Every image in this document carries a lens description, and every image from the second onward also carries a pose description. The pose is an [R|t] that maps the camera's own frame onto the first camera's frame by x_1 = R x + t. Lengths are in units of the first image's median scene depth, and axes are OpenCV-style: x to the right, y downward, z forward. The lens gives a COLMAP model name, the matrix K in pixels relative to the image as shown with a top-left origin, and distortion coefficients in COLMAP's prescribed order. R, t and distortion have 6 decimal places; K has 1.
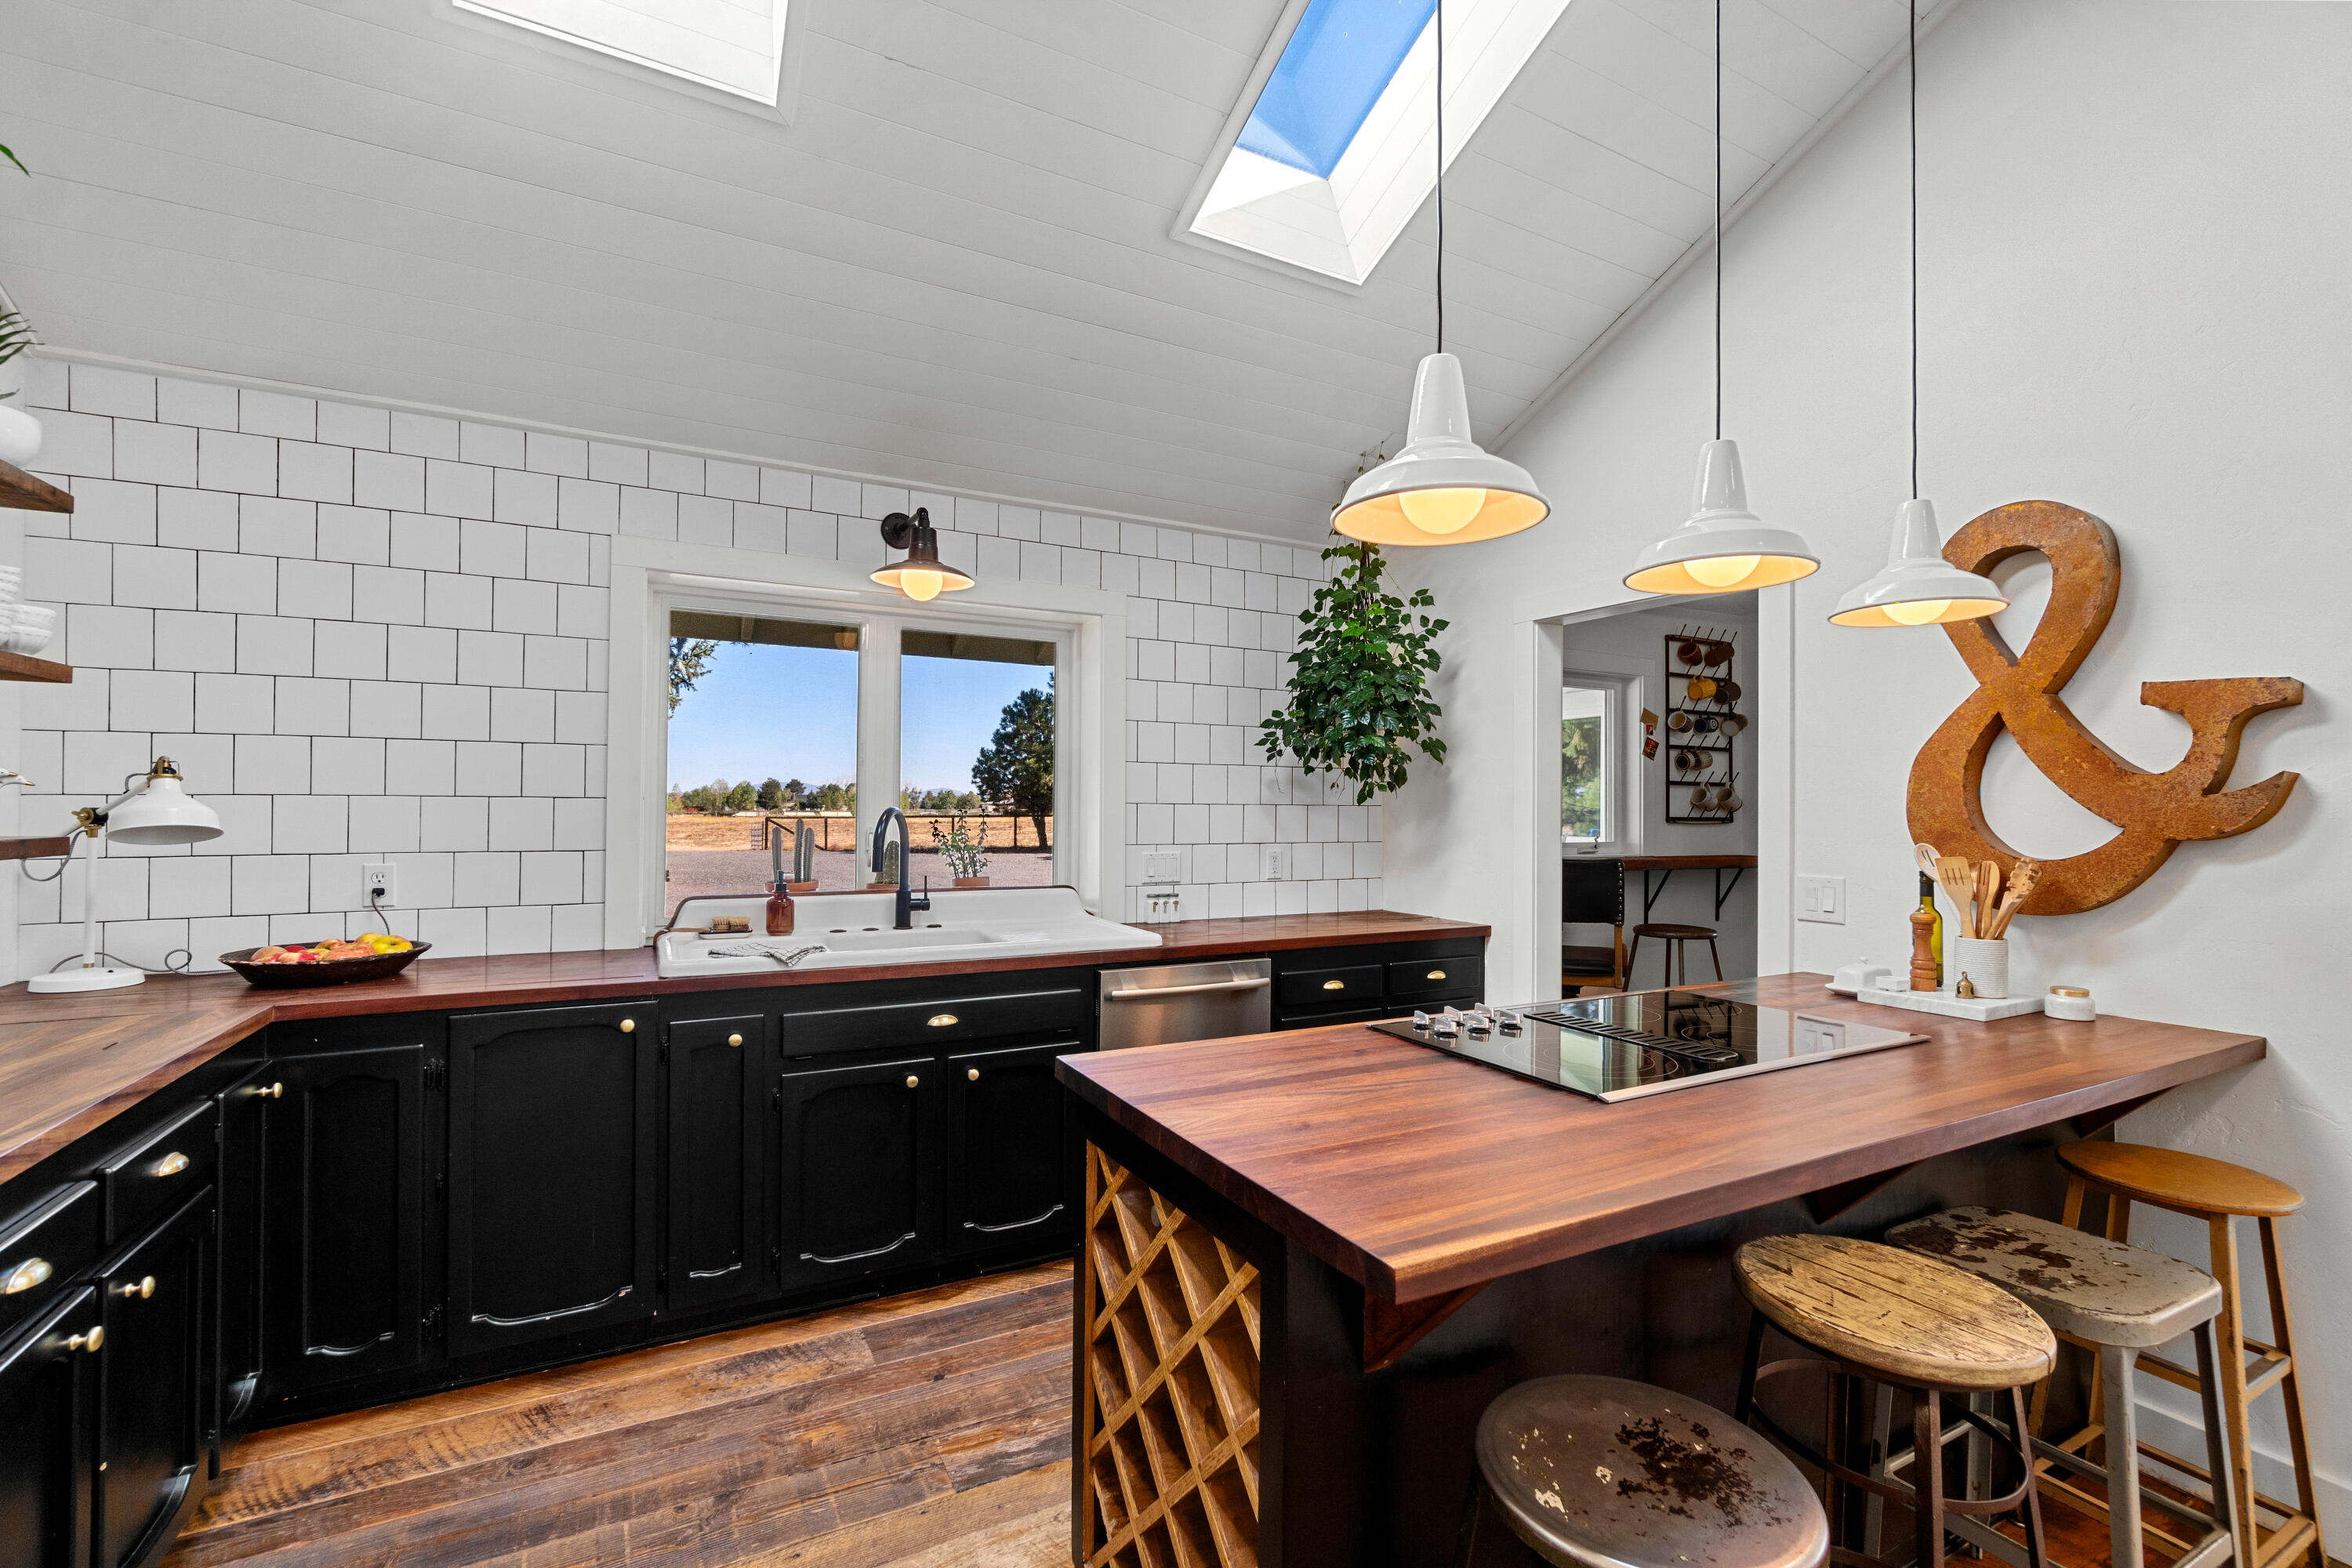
lens RADIAL K [[1018.9, 0, 1176.0], [0, 1018.9, 784.0], [0, 0, 1]] dist [-0.000988, 0.000052]
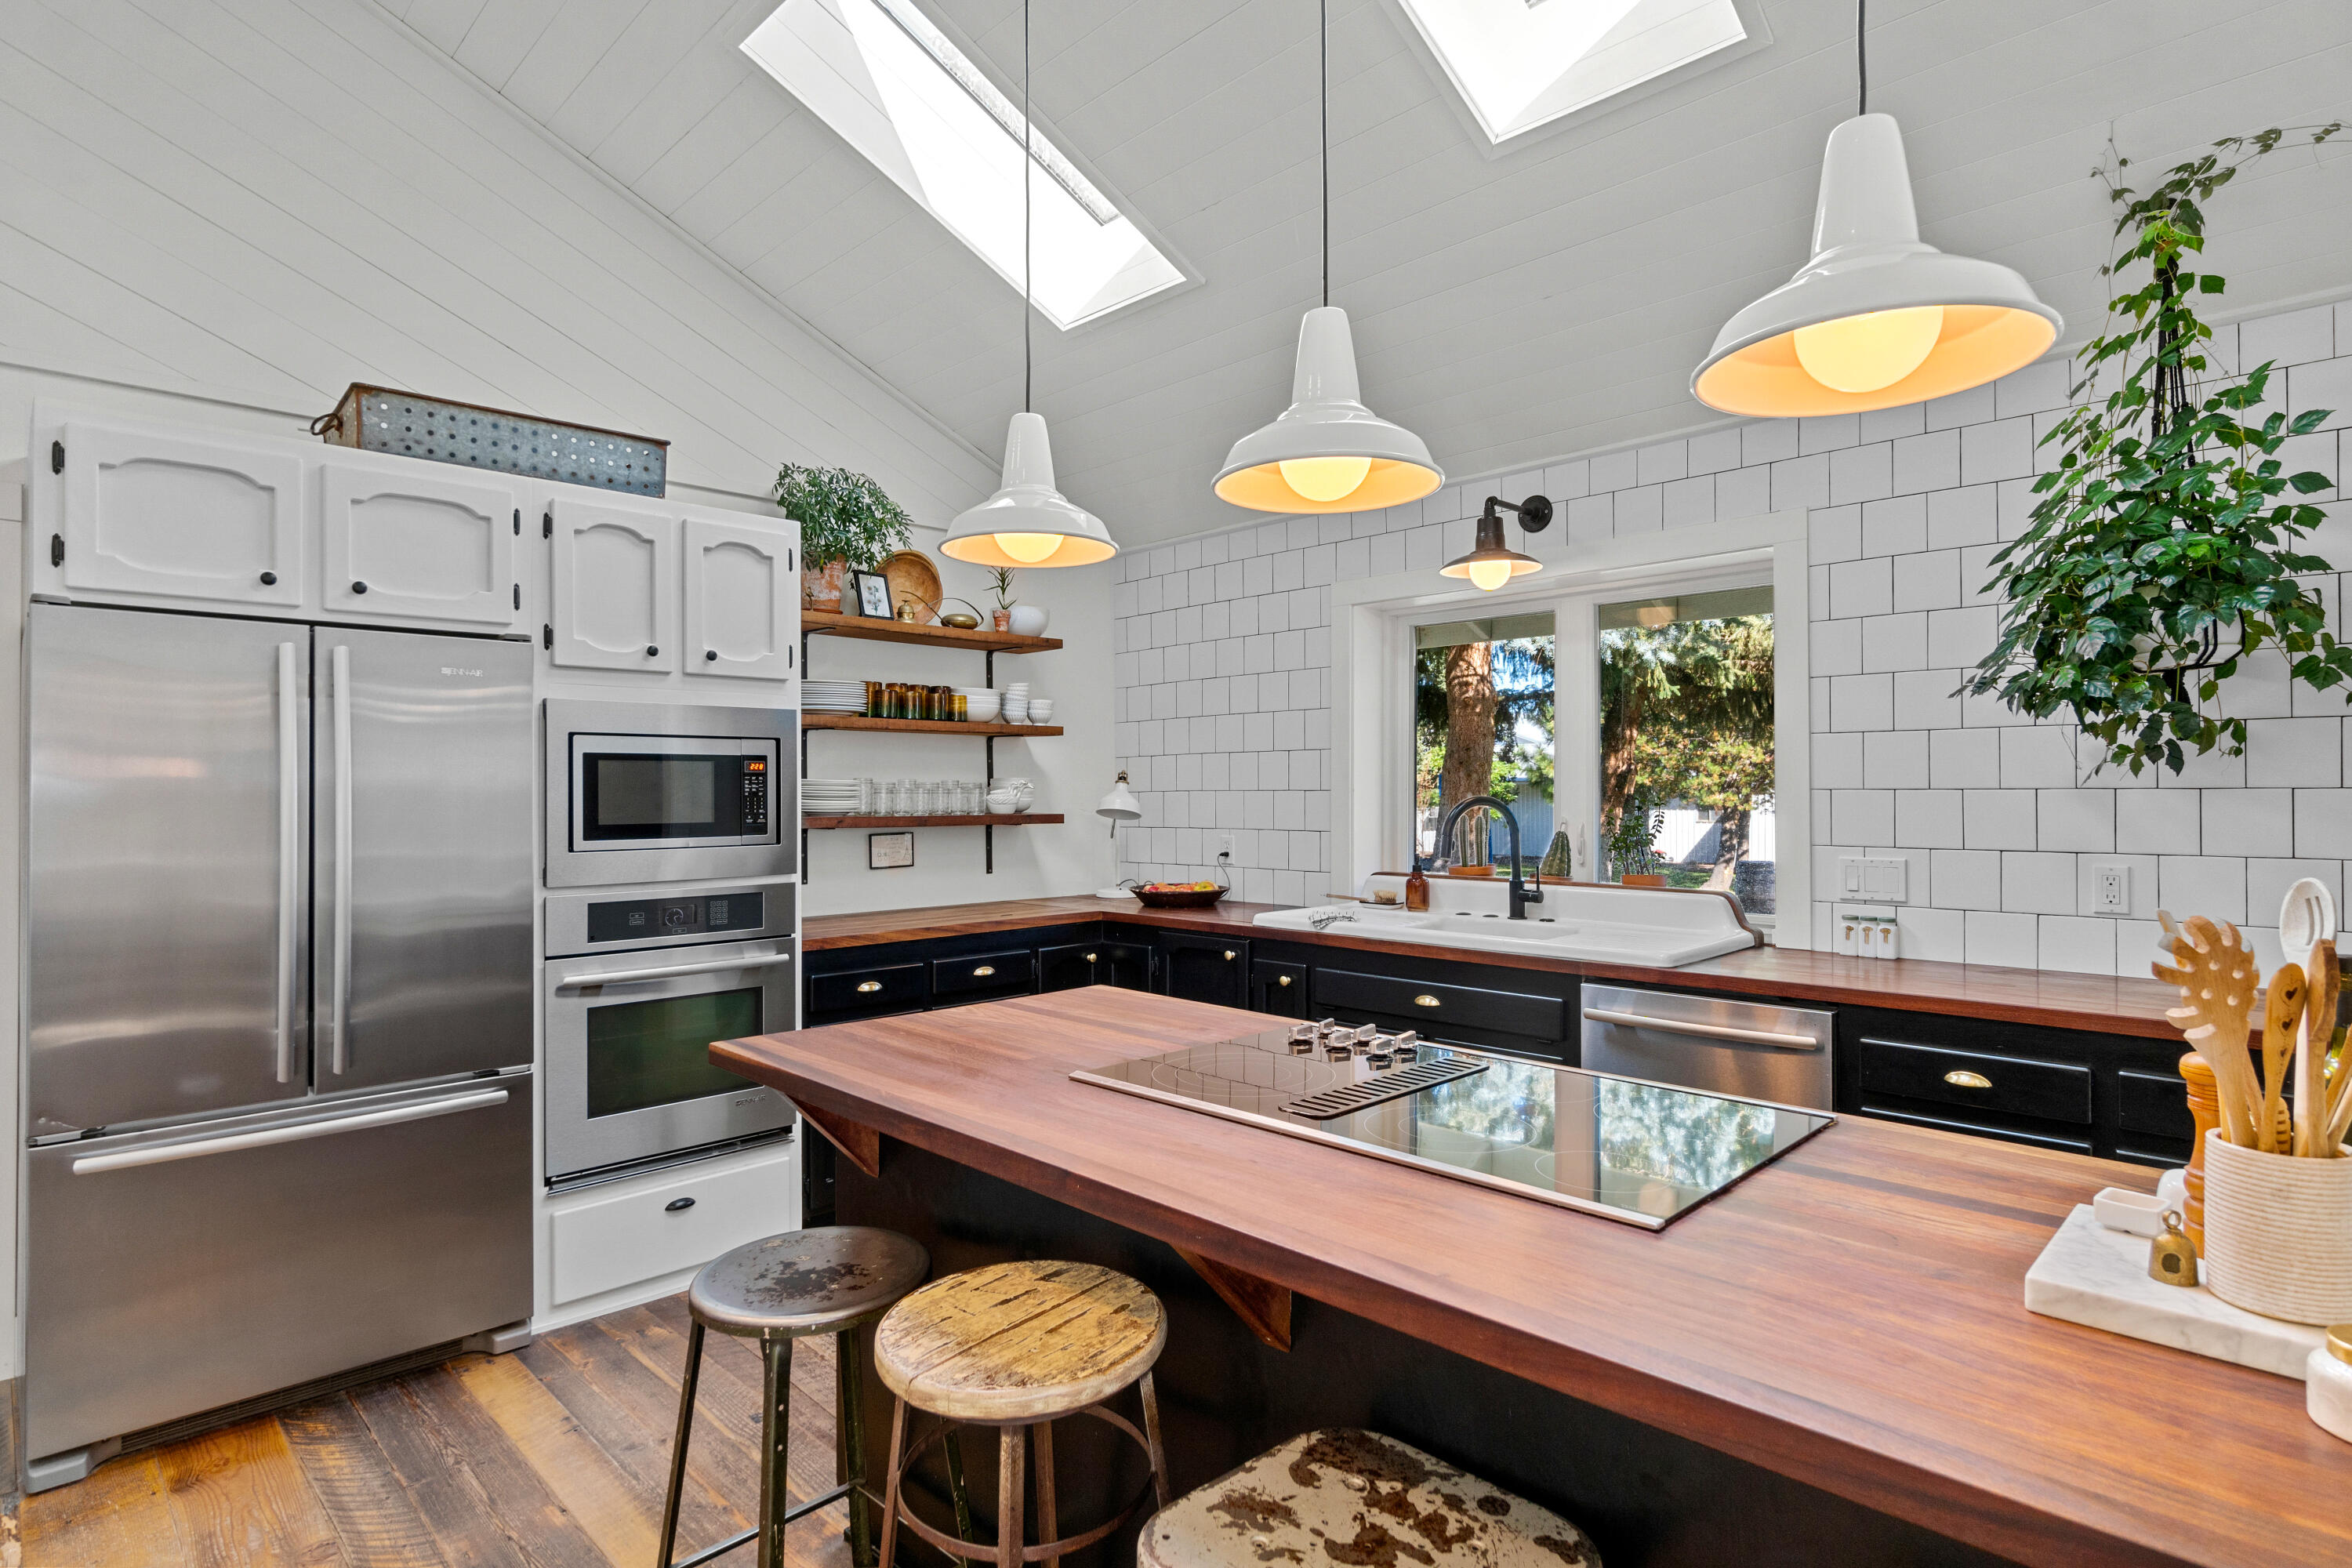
lens RADIAL K [[1188.3, 0, 1176.0], [0, 1188.3, 784.0], [0, 0, 1]] dist [0.004201, 0.000442]
pose [[0.287732, -0.016345, -0.957571, 0.949222], [0.025325, 0.999635, -0.009453, 0.017119], [0.957376, -0.021530, 0.288041, 0.449891]]
